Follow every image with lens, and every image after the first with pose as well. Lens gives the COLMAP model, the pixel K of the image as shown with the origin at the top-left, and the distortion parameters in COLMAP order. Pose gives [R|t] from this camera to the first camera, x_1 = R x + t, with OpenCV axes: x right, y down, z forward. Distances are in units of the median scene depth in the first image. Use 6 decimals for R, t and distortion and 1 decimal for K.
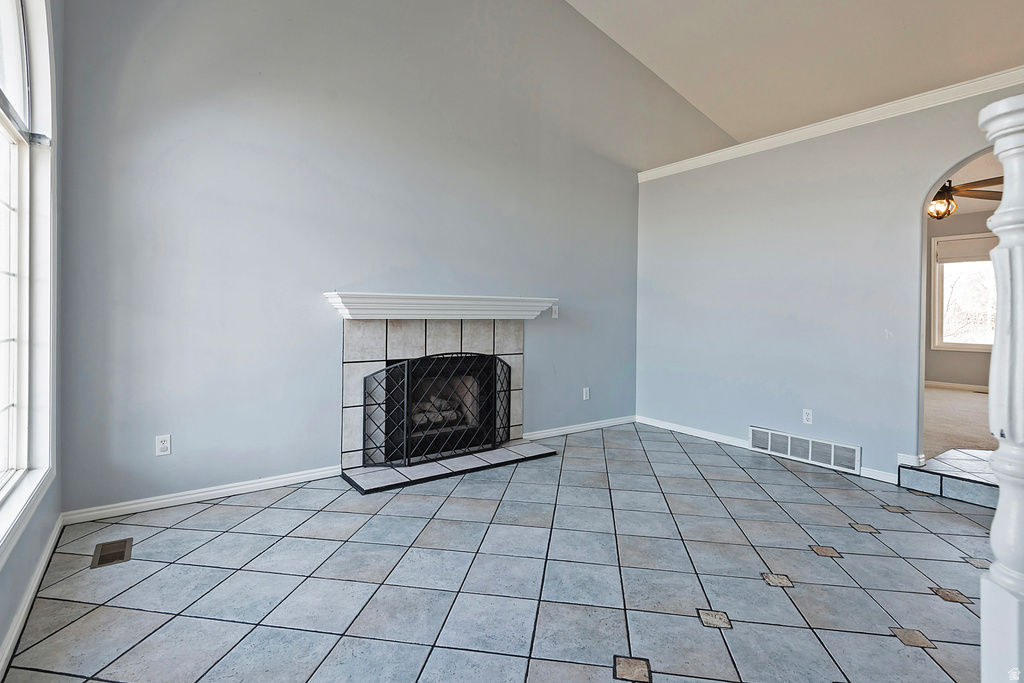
lens RADIAL K [[484.5, 0, 511.5], [0, 484.5, 326.9], [0, 0, 1]] dist [0.026122, -0.017228]
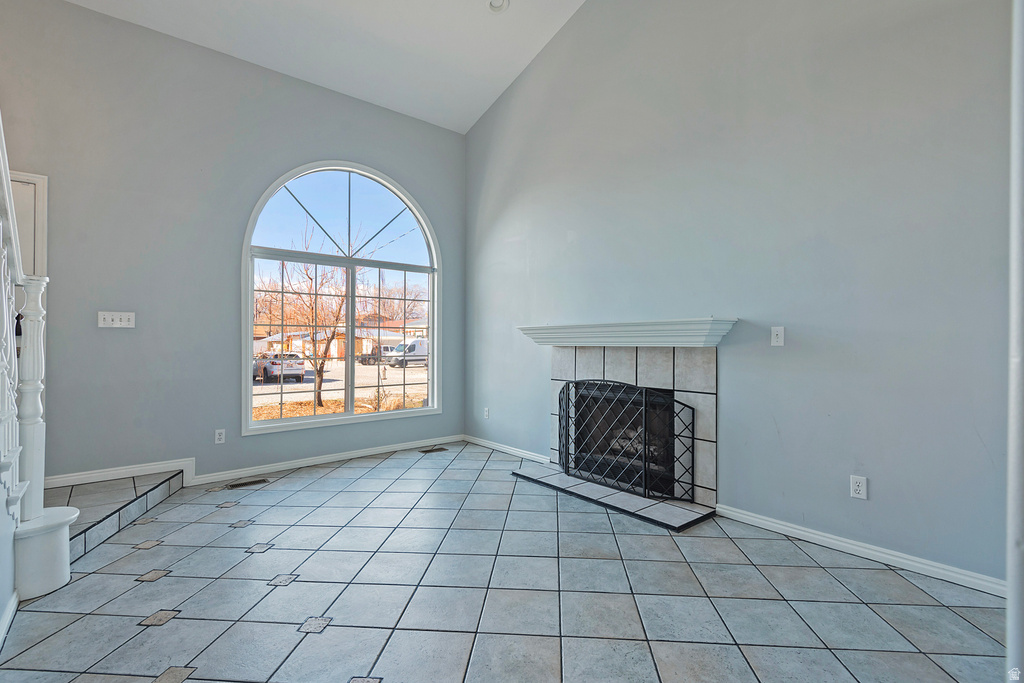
lens RADIAL K [[484.5, 0, 511.5], [0, 484.5, 326.9], [0, 0, 1]] dist [0.026122, -0.017228]
pose [[0.065809, -0.034776, -0.997226, 0.826802], [-0.020983, 0.999123, -0.036227, -0.014865], [0.997612, 0.023309, 0.065021, 0.702607]]
